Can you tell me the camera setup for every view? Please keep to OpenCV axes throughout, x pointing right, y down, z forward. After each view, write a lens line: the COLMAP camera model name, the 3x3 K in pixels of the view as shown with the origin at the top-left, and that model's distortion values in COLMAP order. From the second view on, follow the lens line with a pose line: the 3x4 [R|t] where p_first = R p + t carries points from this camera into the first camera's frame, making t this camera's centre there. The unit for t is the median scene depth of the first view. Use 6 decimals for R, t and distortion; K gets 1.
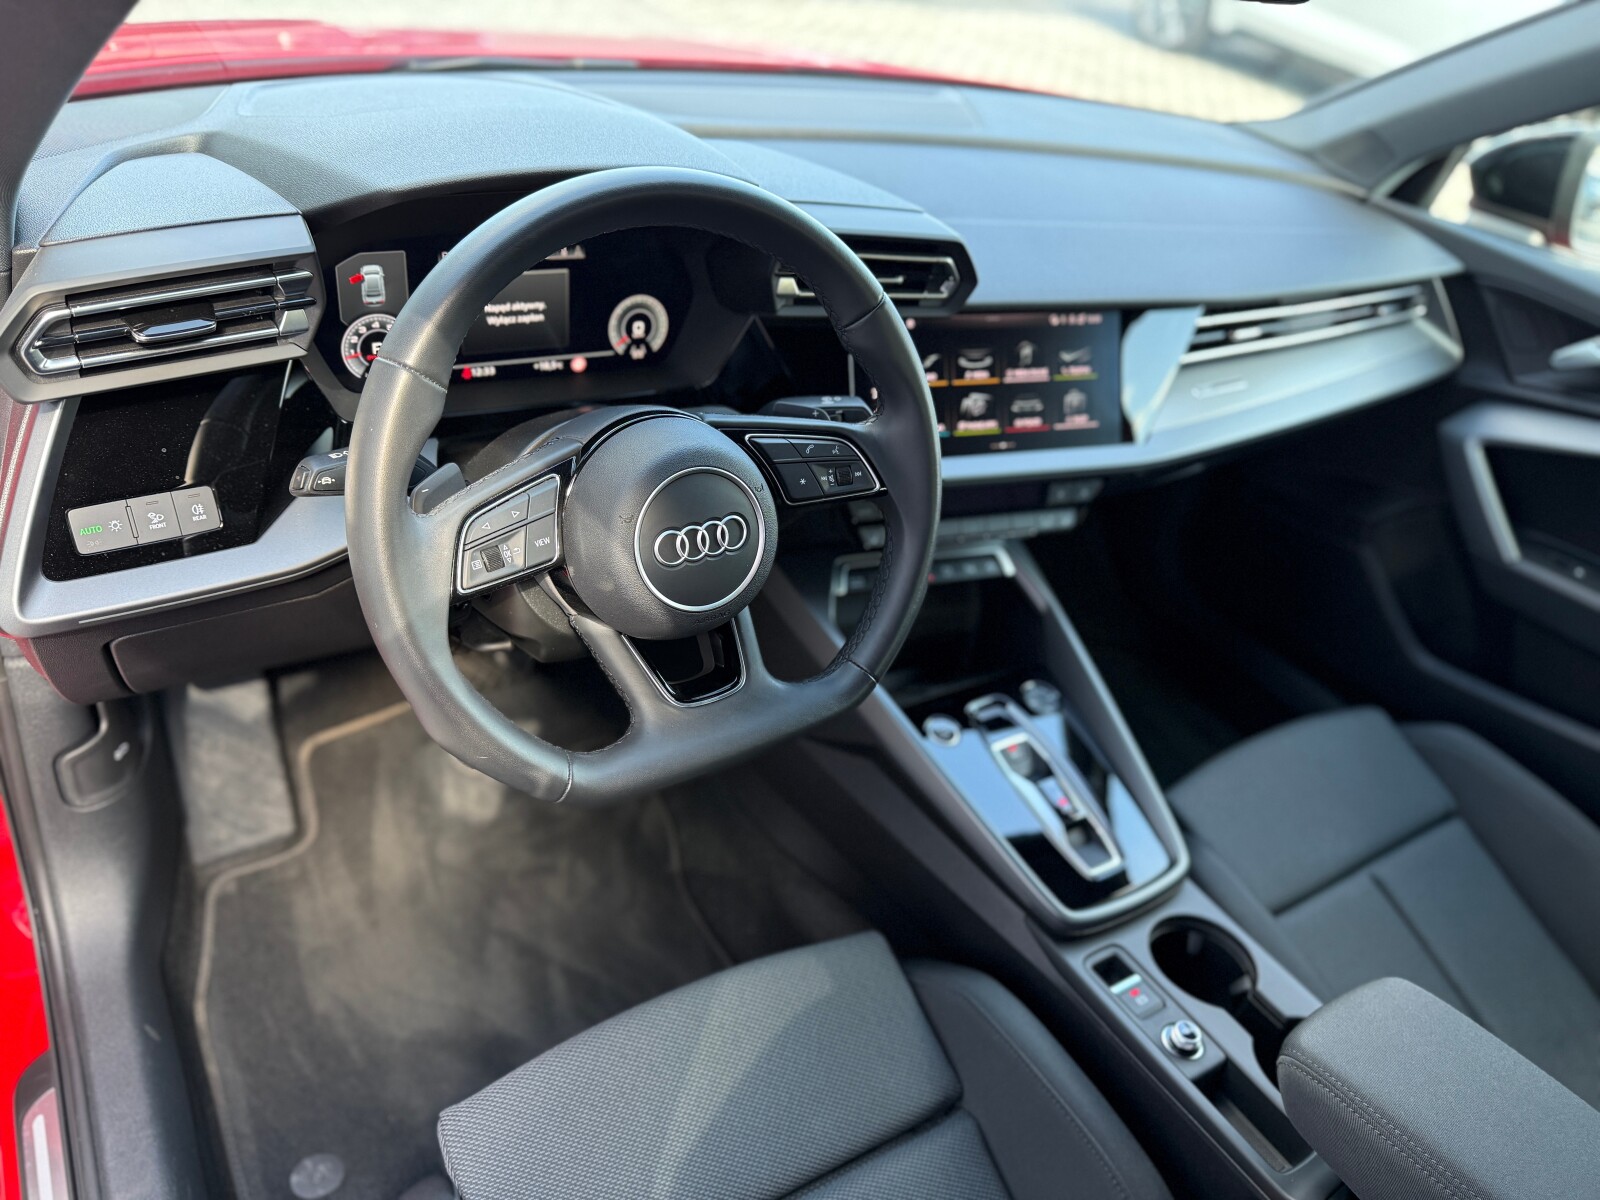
lens RADIAL K [[1139.3, 0, 804.6], [0, 1139.3, 606.1], [0, 0, 1]] dist [0.085873, -0.137946]
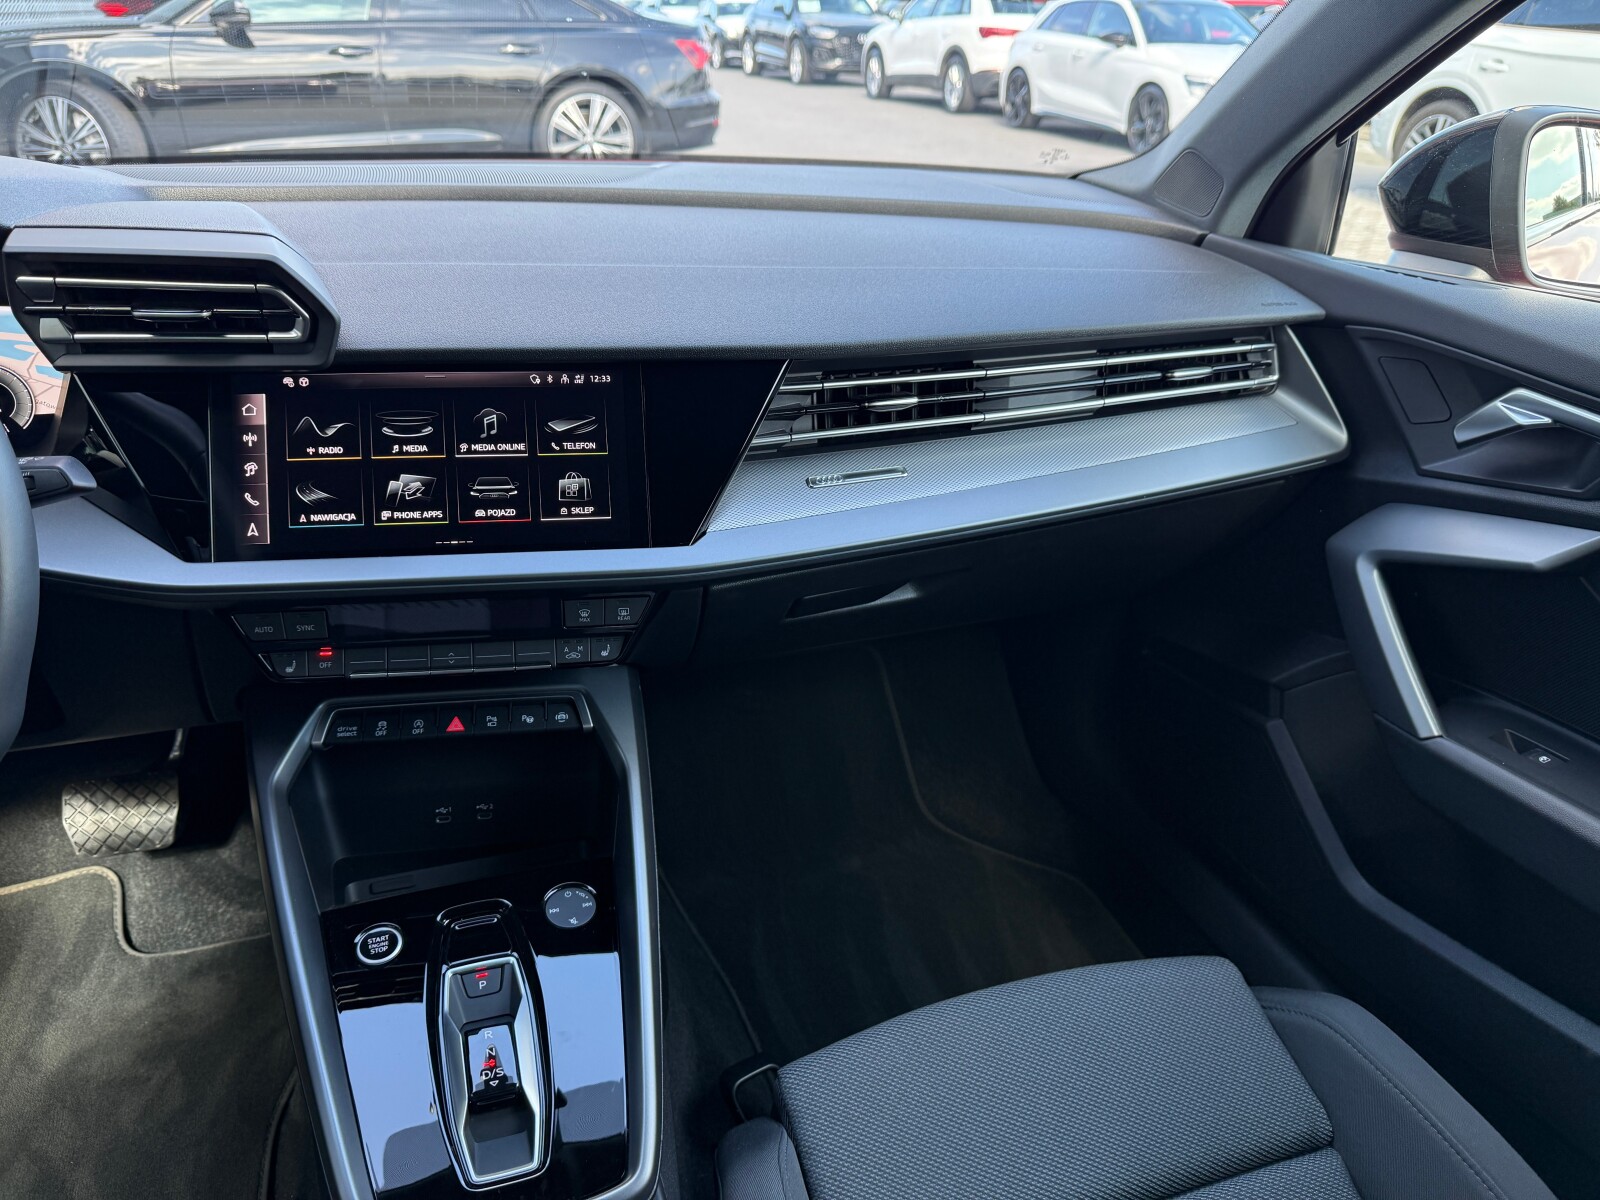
lens RADIAL K [[1139.3, 0, 804.6], [0, 1139.3, 606.1], [0, 0, 1]] dist [0.085873, -0.137946]
pose [[0.963646, -0.003549, -0.267159, 0.585993], [-0.041598, 0.985726, -0.163137, 0.010459], [0.263924, 0.168319, 0.949743, 0.365772]]
